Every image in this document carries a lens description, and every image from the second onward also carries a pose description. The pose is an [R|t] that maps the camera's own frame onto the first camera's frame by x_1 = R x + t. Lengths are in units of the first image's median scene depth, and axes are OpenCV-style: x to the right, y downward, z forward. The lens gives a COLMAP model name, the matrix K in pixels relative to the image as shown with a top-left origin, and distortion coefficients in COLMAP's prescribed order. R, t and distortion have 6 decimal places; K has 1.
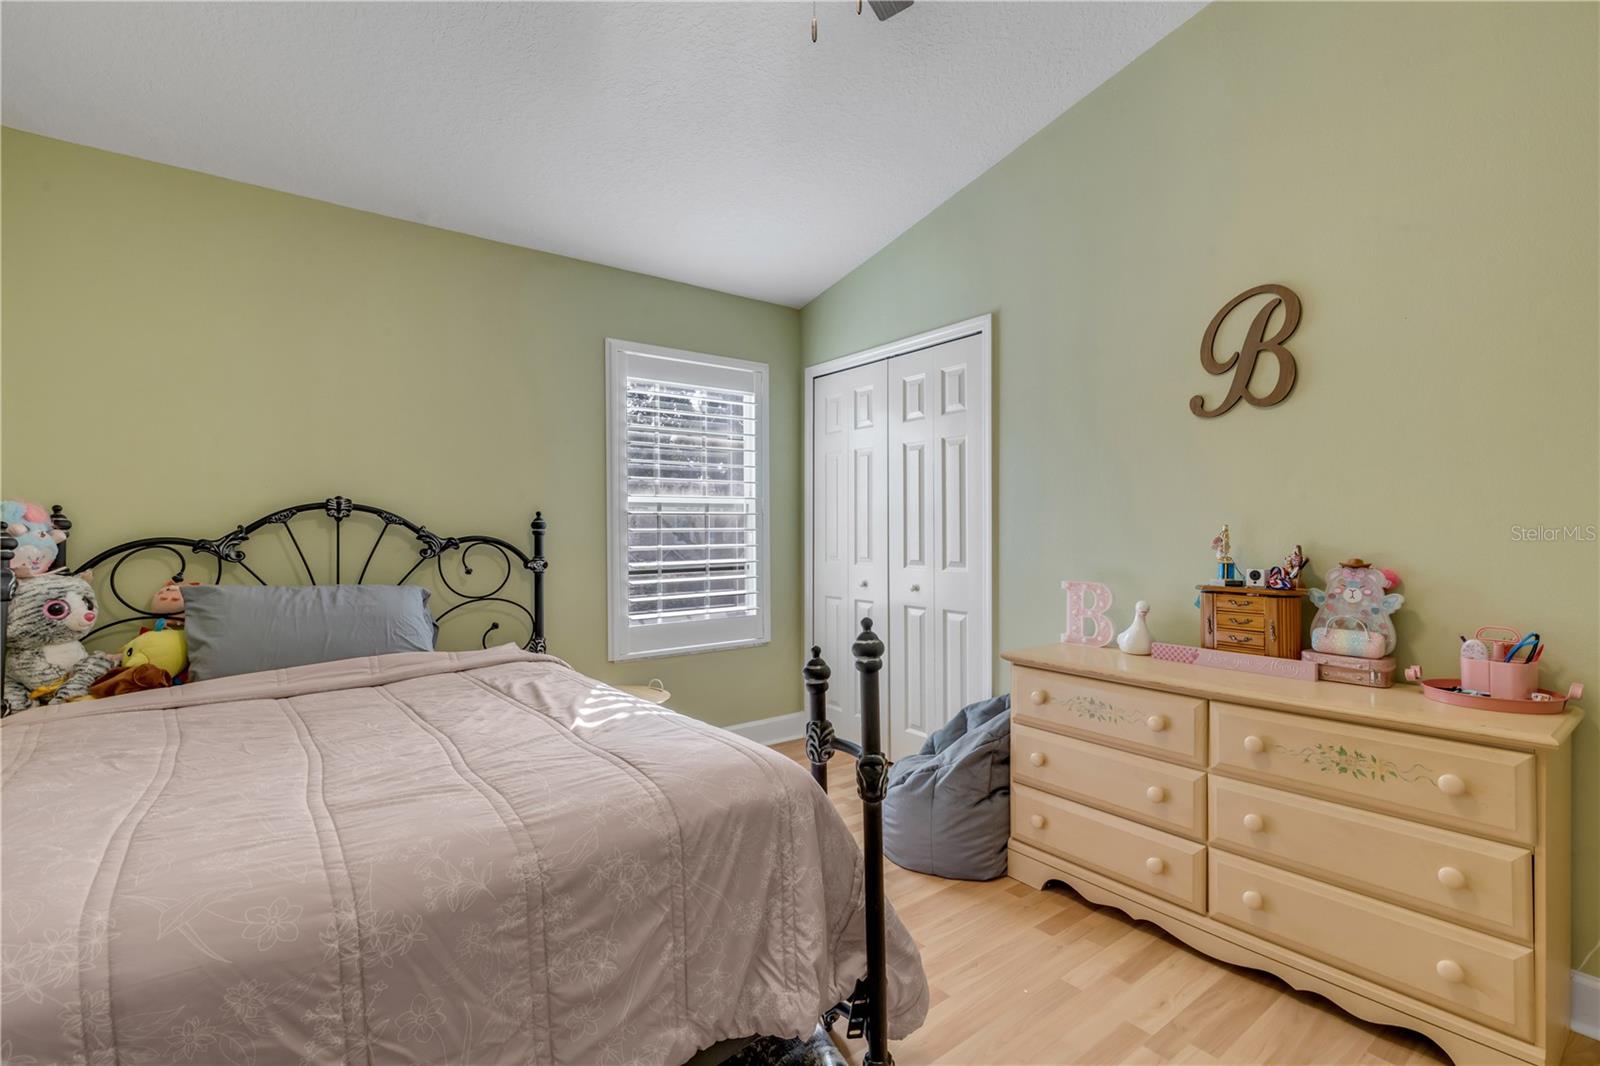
lens RADIAL K [[720.8, 0, 794.9], [0, 720.8, 527.7], [0, 0, 1]] dist [-0.000210, 0.000312]
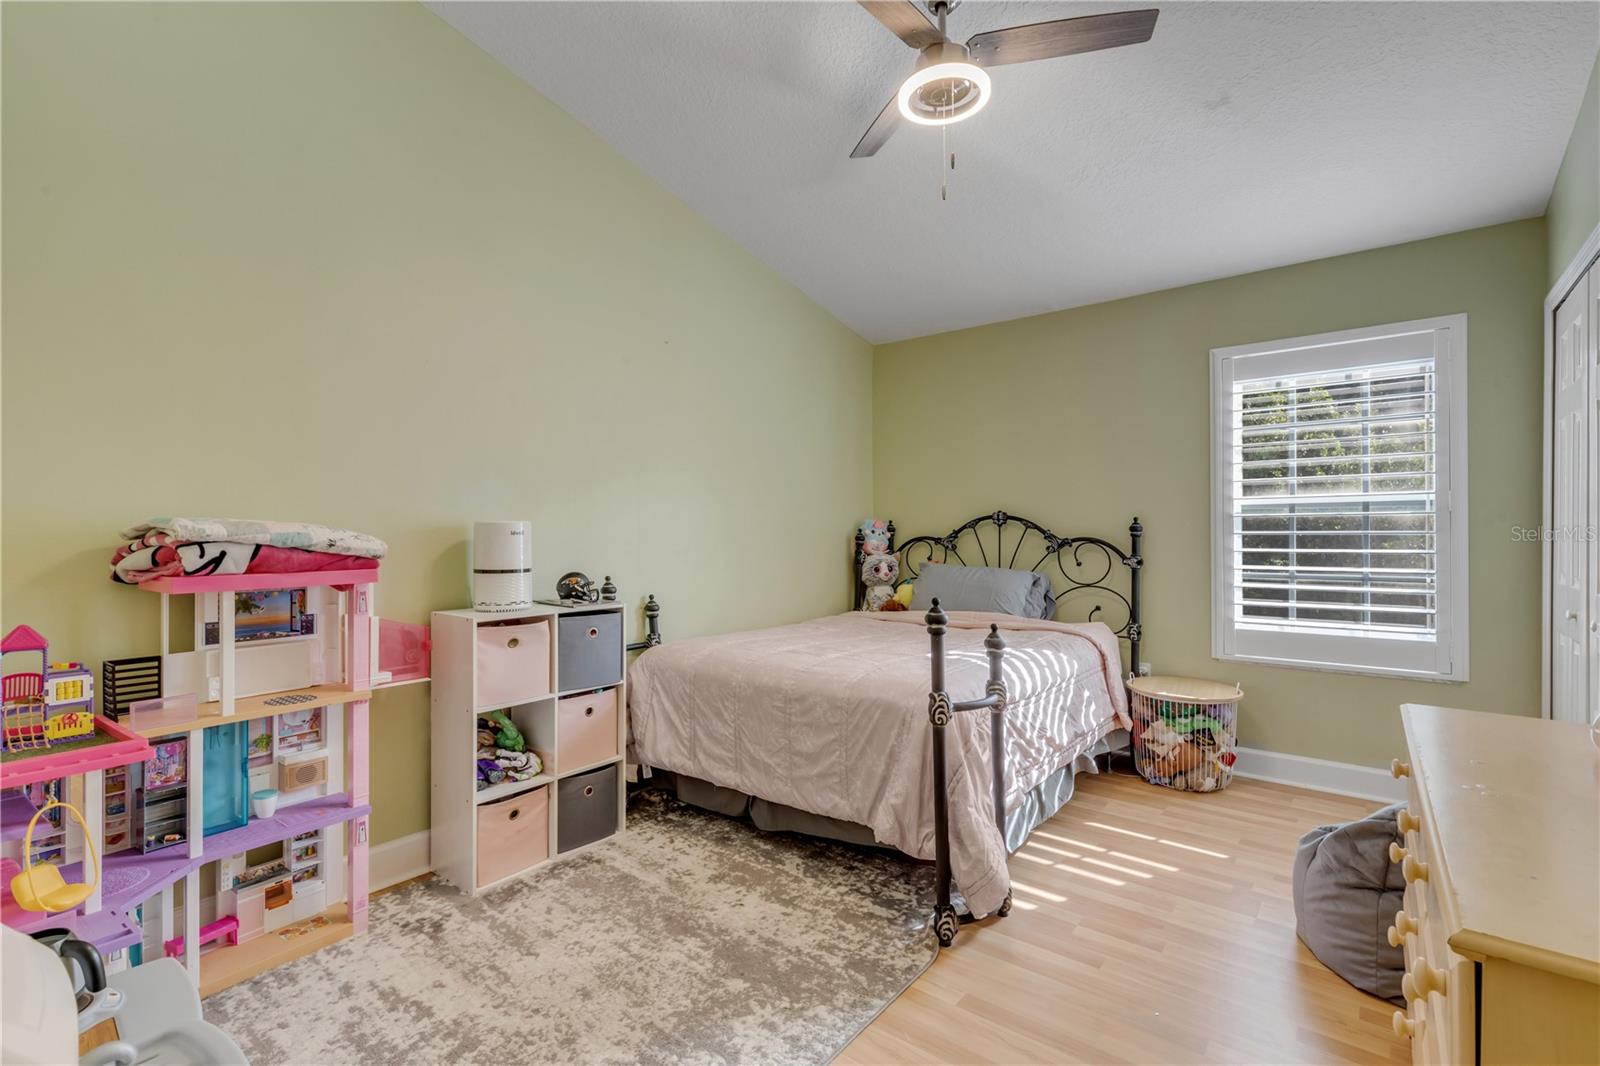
lens RADIAL K [[720.8, 0, 802.0], [0, 720.8, 534.3], [0, 0, 1]] dist [-0.000210, 0.000312]
pose [[0.245840, 0.007658, -0.969280, 0.711494], [0.005993, 0.999938, 0.009420, -0.009090], [0.969292, -0.008125, 0.245779, 0.189298]]
